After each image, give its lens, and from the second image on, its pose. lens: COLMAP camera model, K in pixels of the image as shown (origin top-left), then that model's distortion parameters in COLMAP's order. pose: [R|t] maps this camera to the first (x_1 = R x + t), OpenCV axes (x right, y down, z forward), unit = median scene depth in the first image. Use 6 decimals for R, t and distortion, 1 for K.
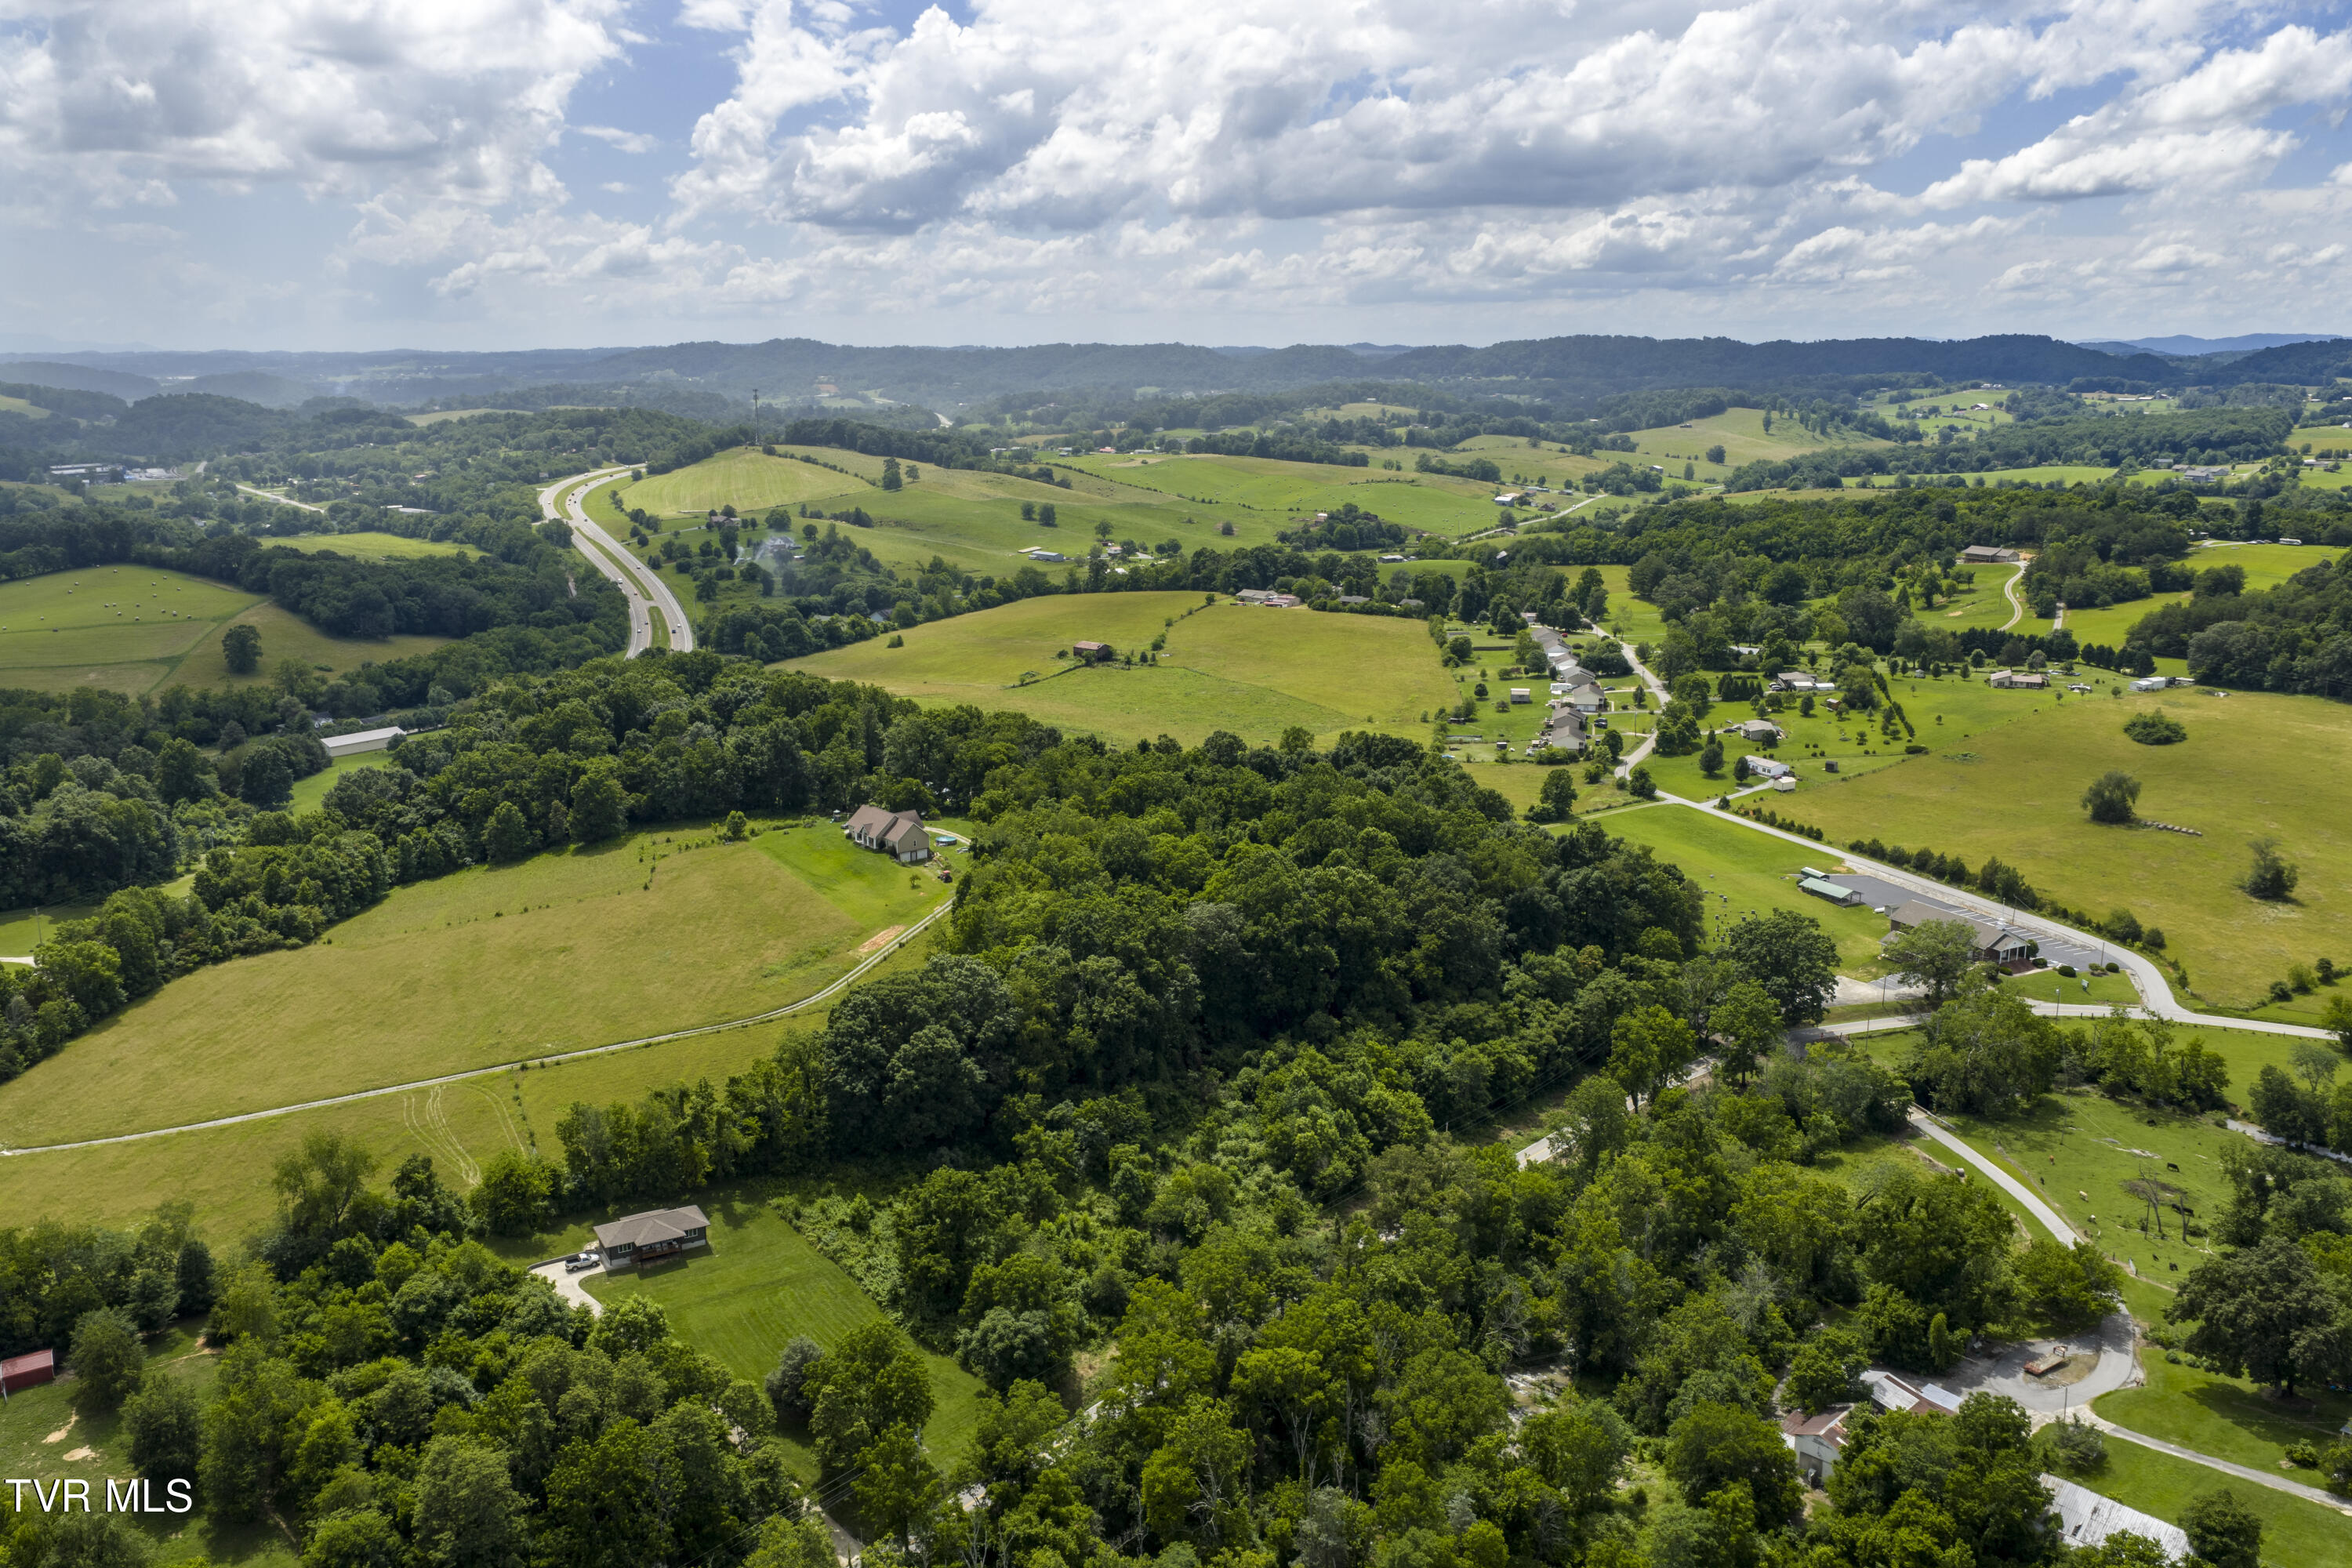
lens RADIAL K [[1944.5, 0, 1180.8], [0, 1944.5, 773.9], [0, 0, 1]] dist [0.018647, -0.023772]
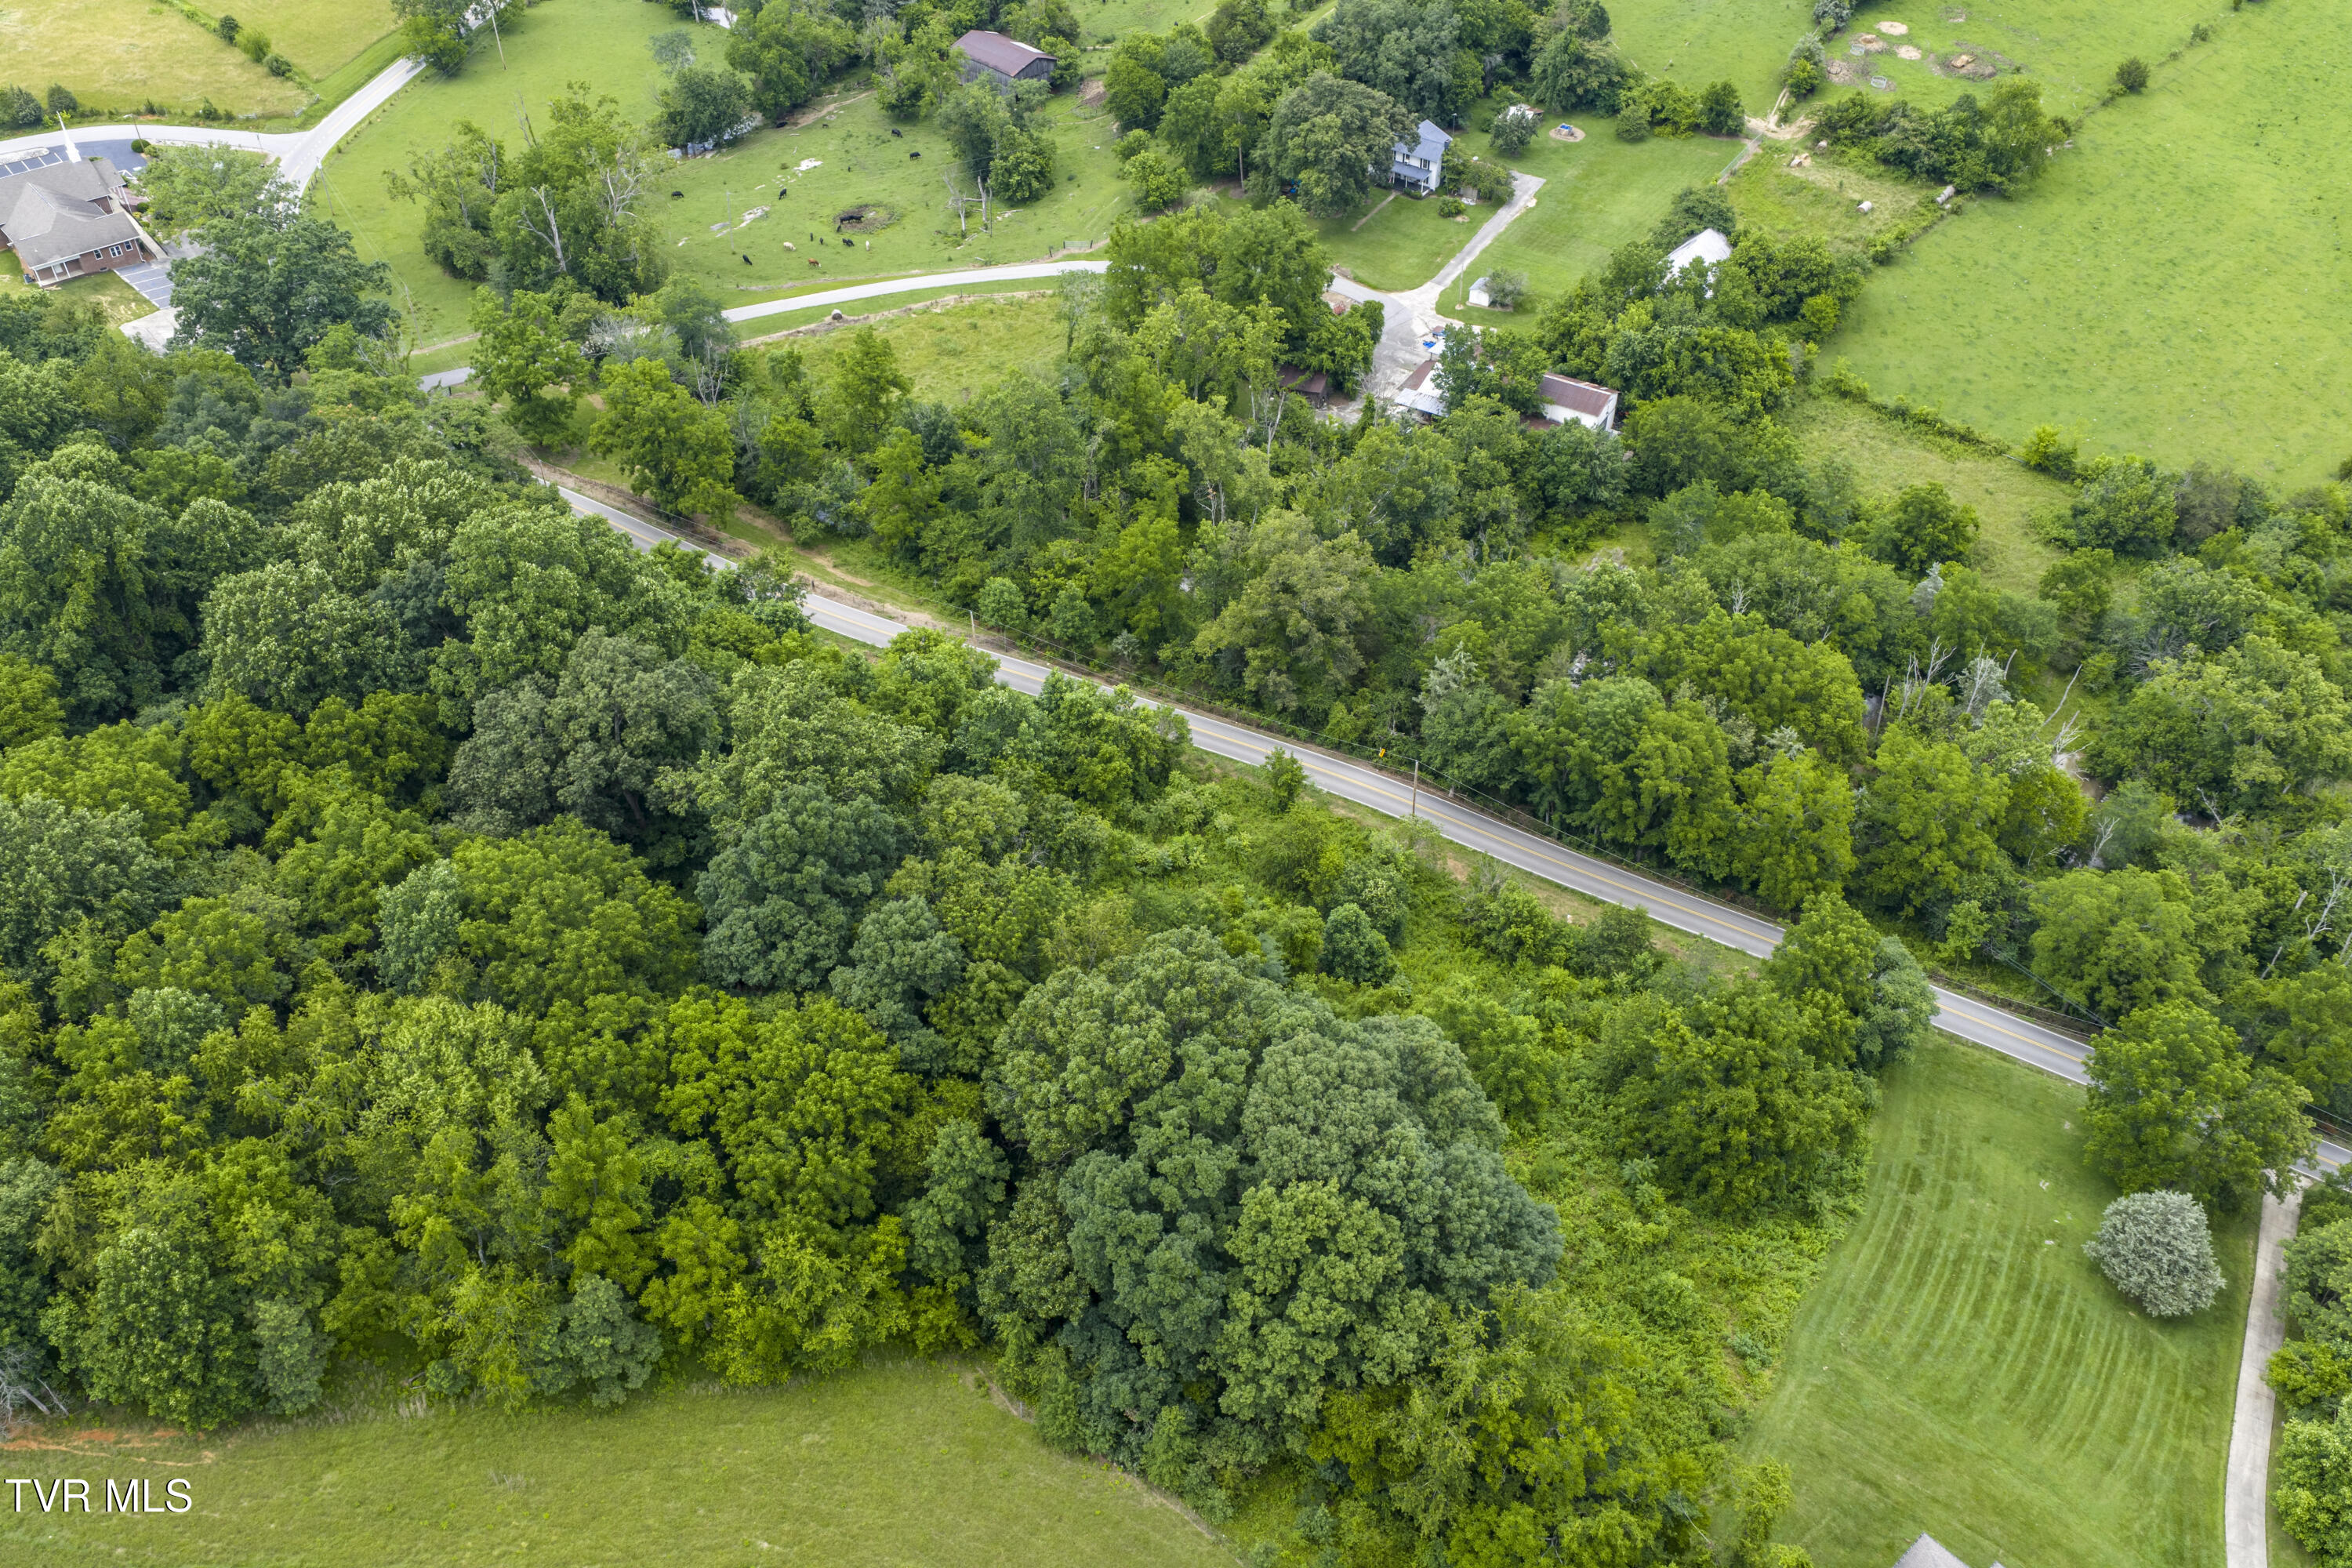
lens RADIAL K [[1944.5, 0, 1175.8], [0, 1944.5, 780.8], [0, 0, 1]] dist [0.018647, -0.023772]
pose [[-0.226665, -0.639396, 0.734708, -0.270341], [0.212712, 0.703634, 0.677977, -0.137444], [-0.950461, 0.309955, -0.023482, 0.733447]]
